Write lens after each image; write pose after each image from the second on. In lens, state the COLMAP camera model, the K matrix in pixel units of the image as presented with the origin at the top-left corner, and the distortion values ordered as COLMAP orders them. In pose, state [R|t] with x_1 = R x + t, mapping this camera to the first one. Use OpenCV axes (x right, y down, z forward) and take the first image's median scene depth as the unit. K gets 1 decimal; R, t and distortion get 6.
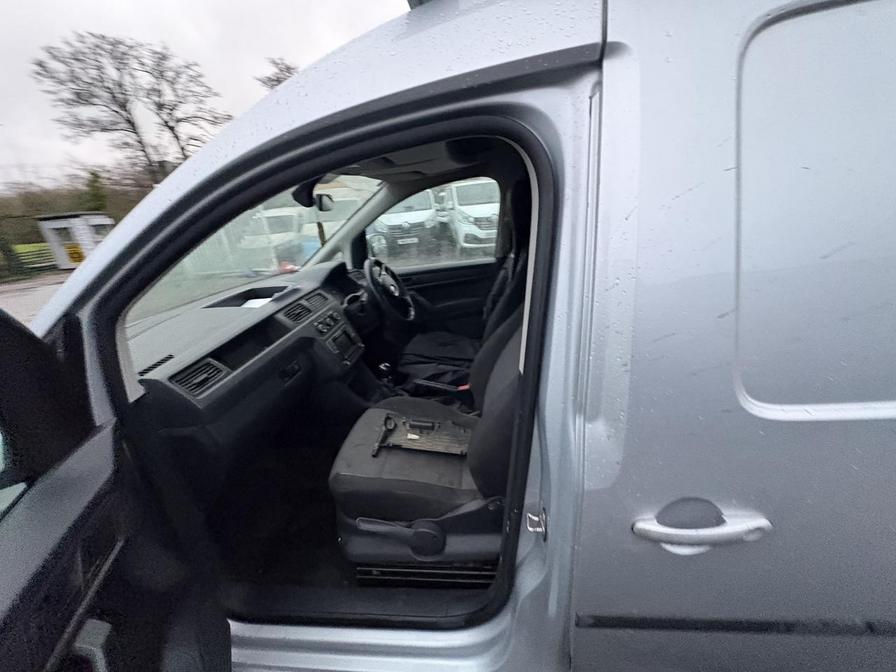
lens RADIAL K [[355.1, 0, 455.4], [0, 355.1, 333.3], [0, 0, 1]] dist [-0.000503, -0.000136]
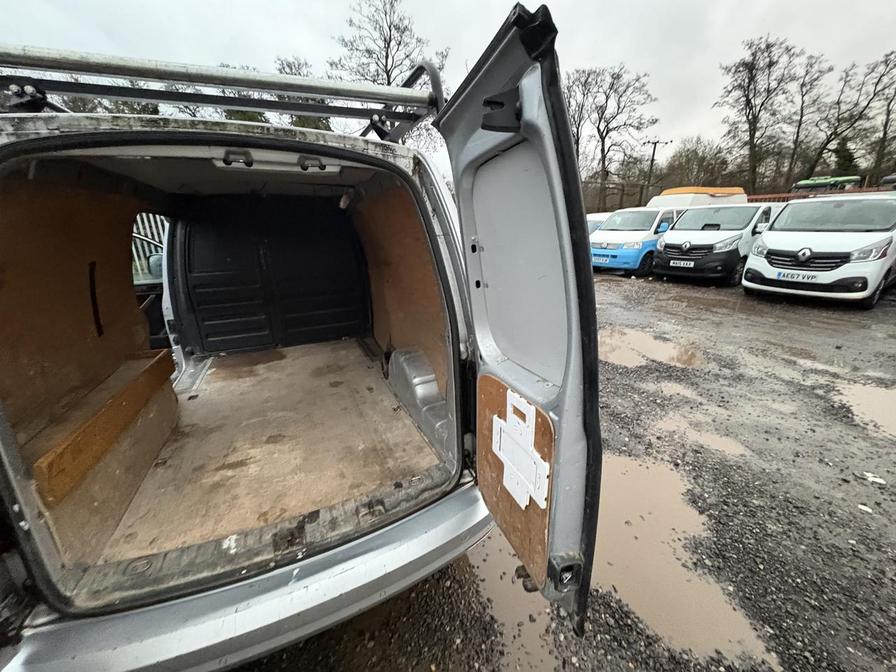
lens RADIAL K [[355.1, 0, 448.6], [0, 355.1, 336.7], [0, 0, 1]] dist [-0.000503, -0.000136]
pose [[0.482779, 0.348227, -0.803531, 1.934504], [-0.333194, 0.921577, 0.199194, -0.442468], [0.809880, 0.171565, 0.560945, 0.491735]]
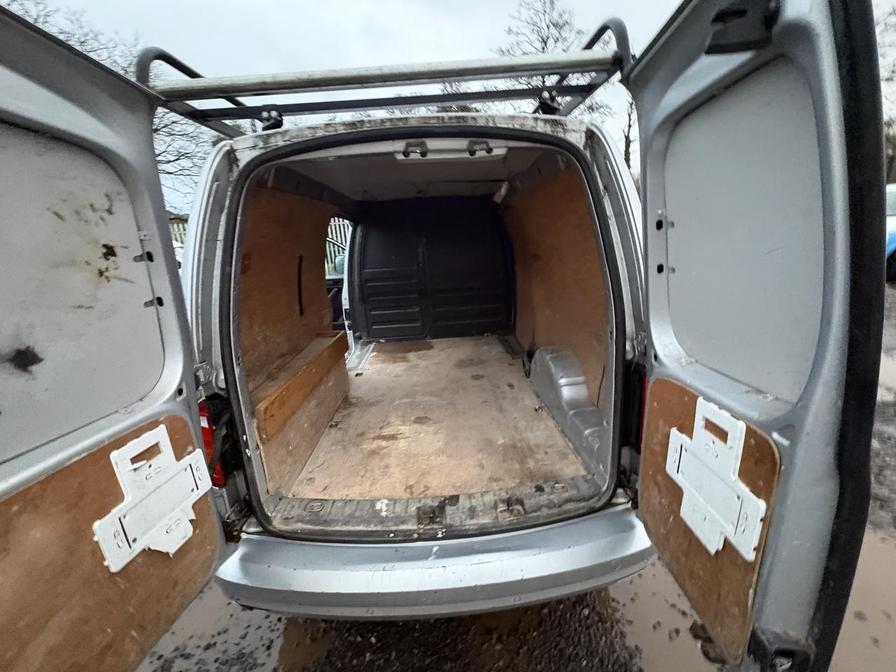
lens RADIAL K [[355.1, 0, 447.6], [0, 355.1, 338.0], [0, 0, 1]] dist [-0.000503, -0.000136]
pose [[0.127217, 0.364720, -0.922386, 1.902152], [-0.302209, 0.899978, 0.314179, -0.398659], [0.944714, 0.238785, 0.224715, 0.481524]]
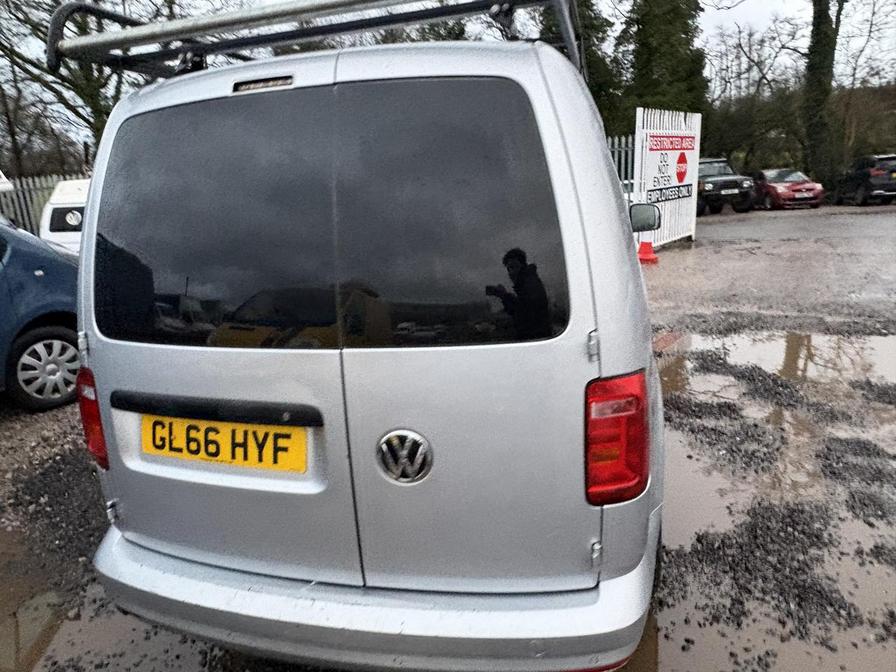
lens RADIAL K [[606.5, 0, 446.0], [0, 606.5, 339.3], [0, 0, 1]] dist [-0.007284, 0.006961]
pose [[-0.164689, 0.342191, -0.925085, 2.100030], [-0.268450, 0.886936, 0.375871, -0.534848], [0.949111, 0.310240, -0.054207, 0.804379]]
